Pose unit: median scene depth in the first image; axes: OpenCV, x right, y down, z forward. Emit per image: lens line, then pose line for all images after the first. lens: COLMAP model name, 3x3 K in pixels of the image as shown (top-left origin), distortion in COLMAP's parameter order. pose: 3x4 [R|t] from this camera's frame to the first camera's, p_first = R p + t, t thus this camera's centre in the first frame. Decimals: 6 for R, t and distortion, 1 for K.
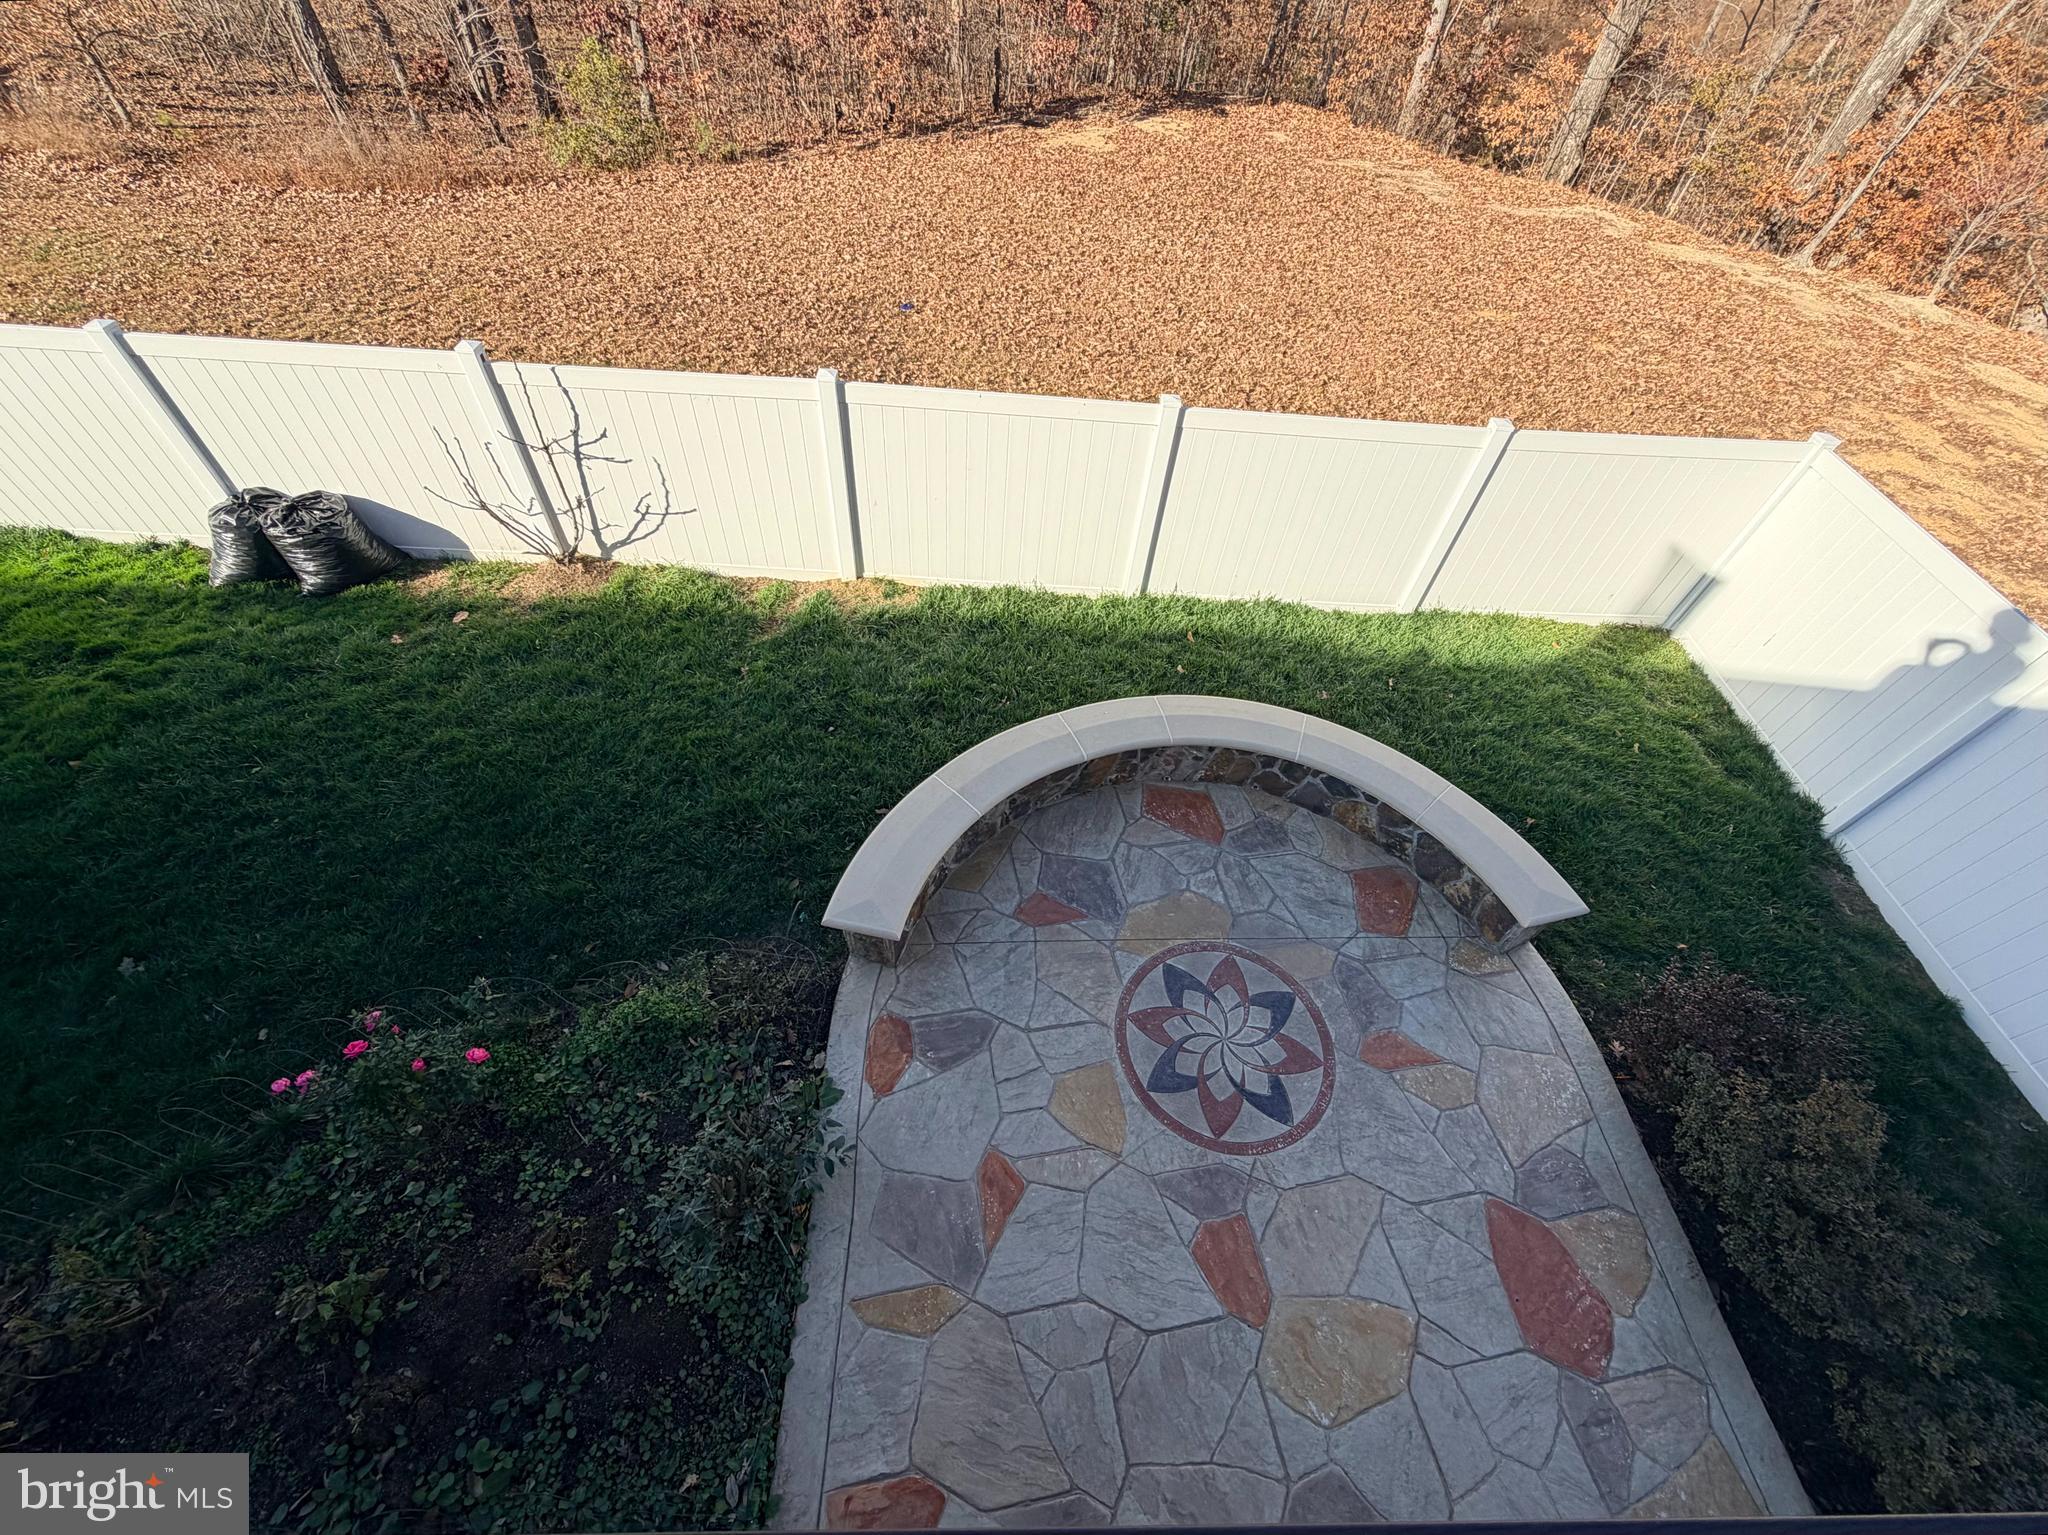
lens RADIAL K [[838.8, 0, 1024.0], [0, 838.8, 767.5], [0, 0, 1]] dist [-0.001952, 0.000266]
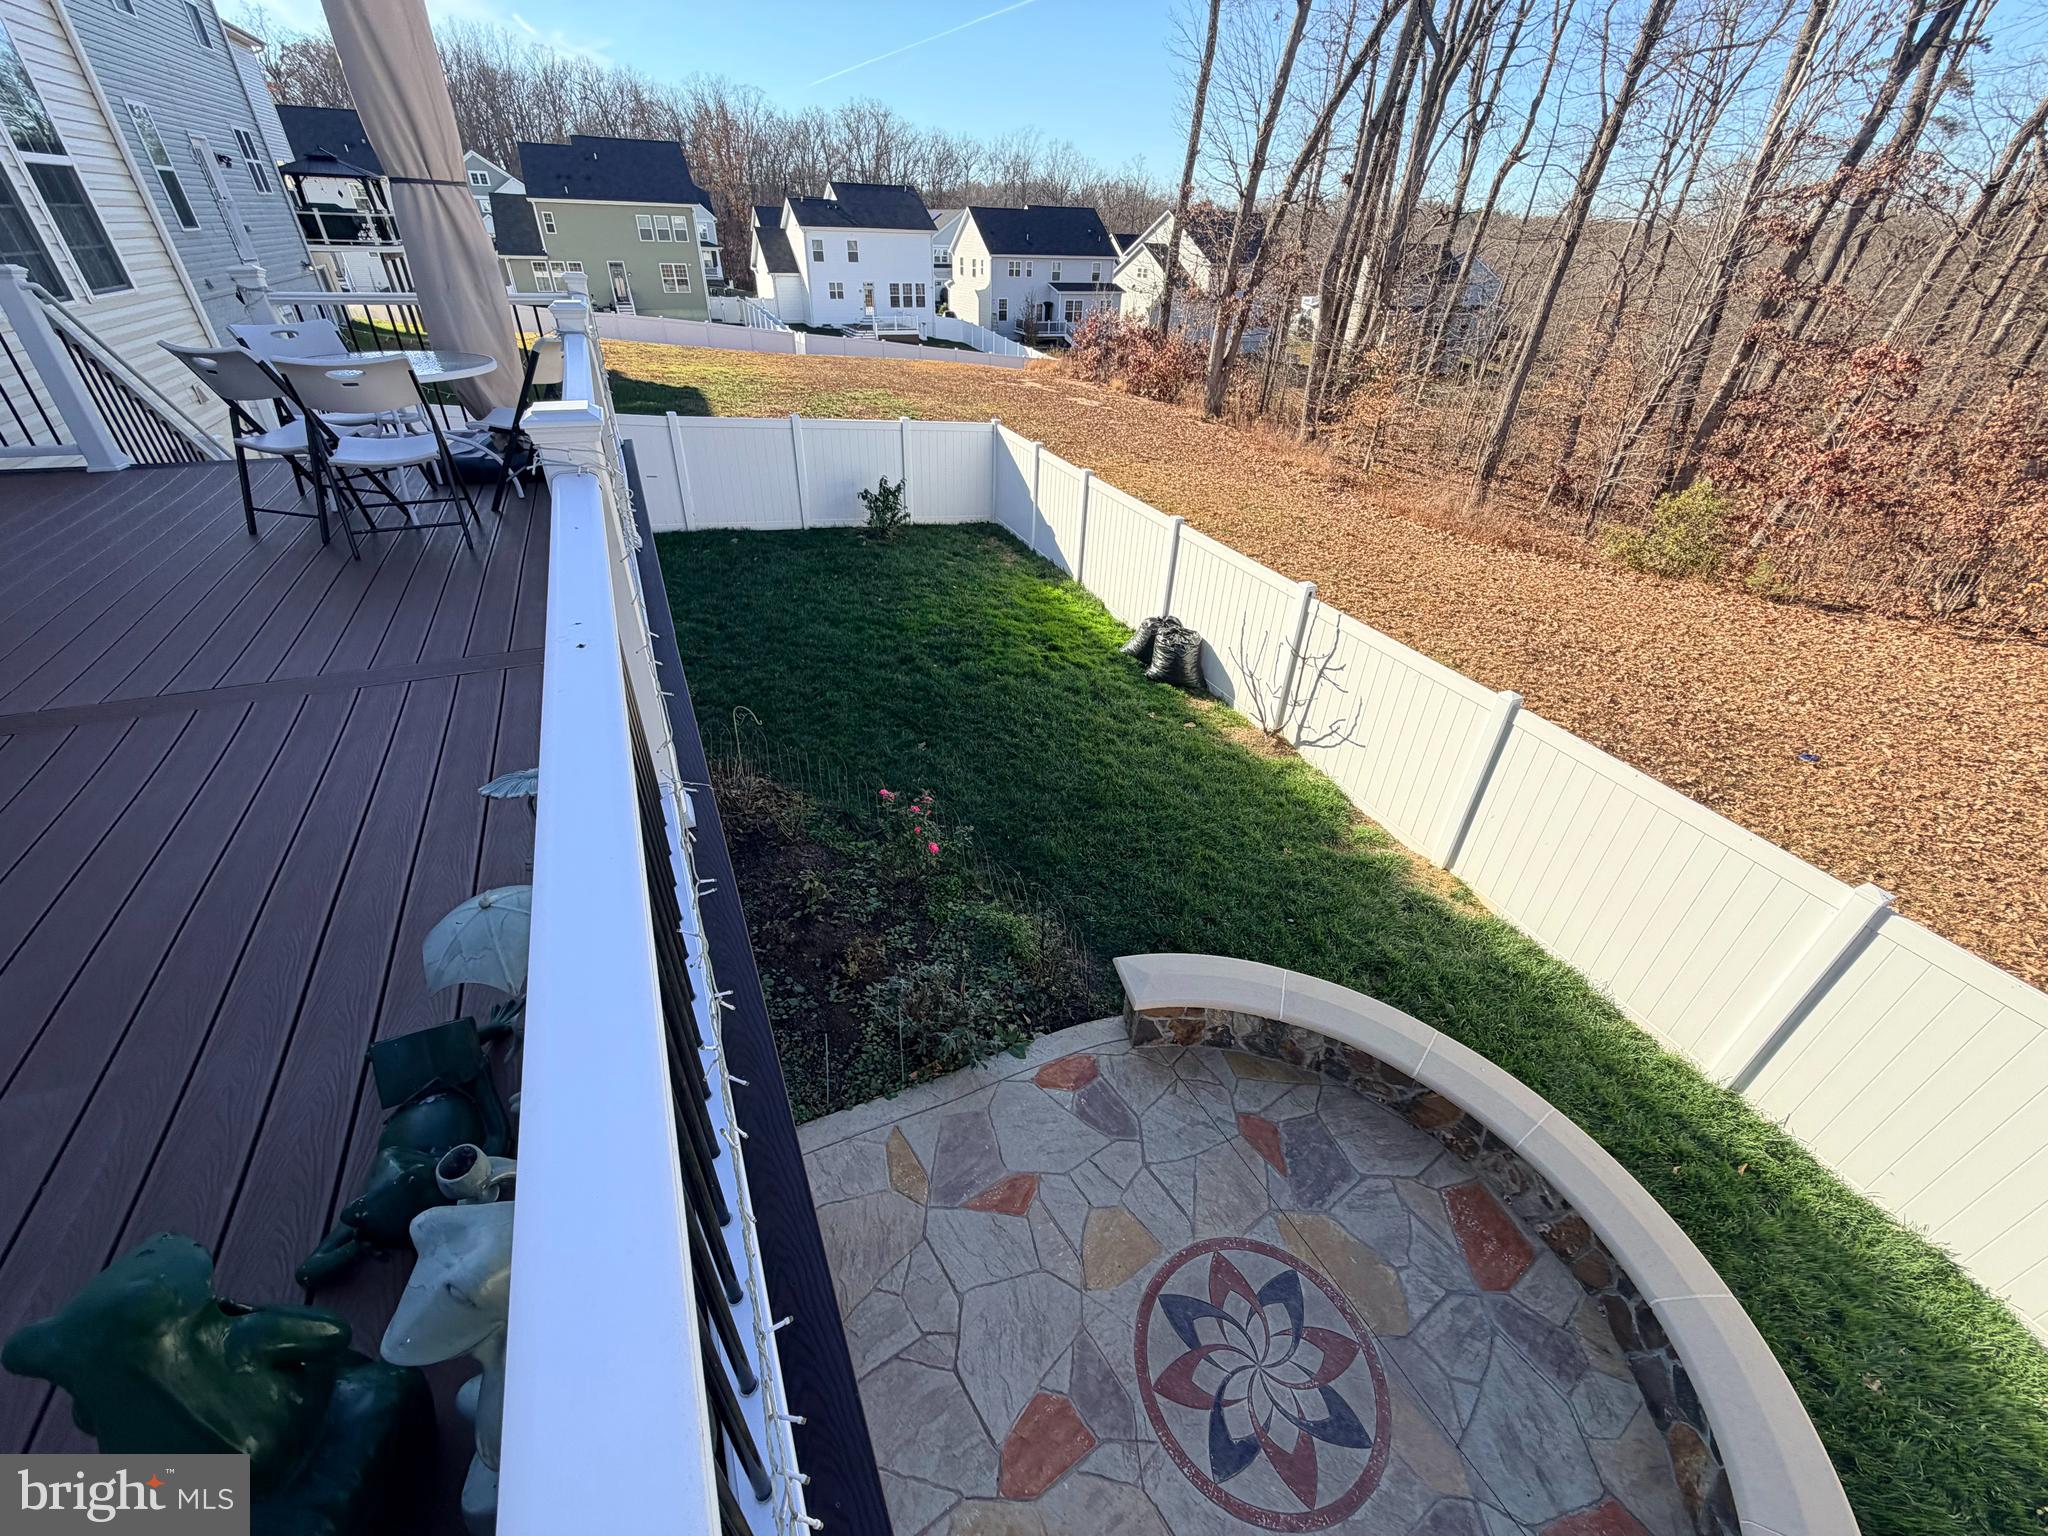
lens RADIAL K [[838.8, 0, 1024.0], [0, 838.8, 768.0], [0, 0, 1]] dist [-0.001952, 0.000266]
pose [[0.404337, 0.455314, -0.793222, 0.384526], [-0.711377, 0.701663, 0.040141, 0.018505], [0.574852, 0.548049, 0.607608, -0.009882]]
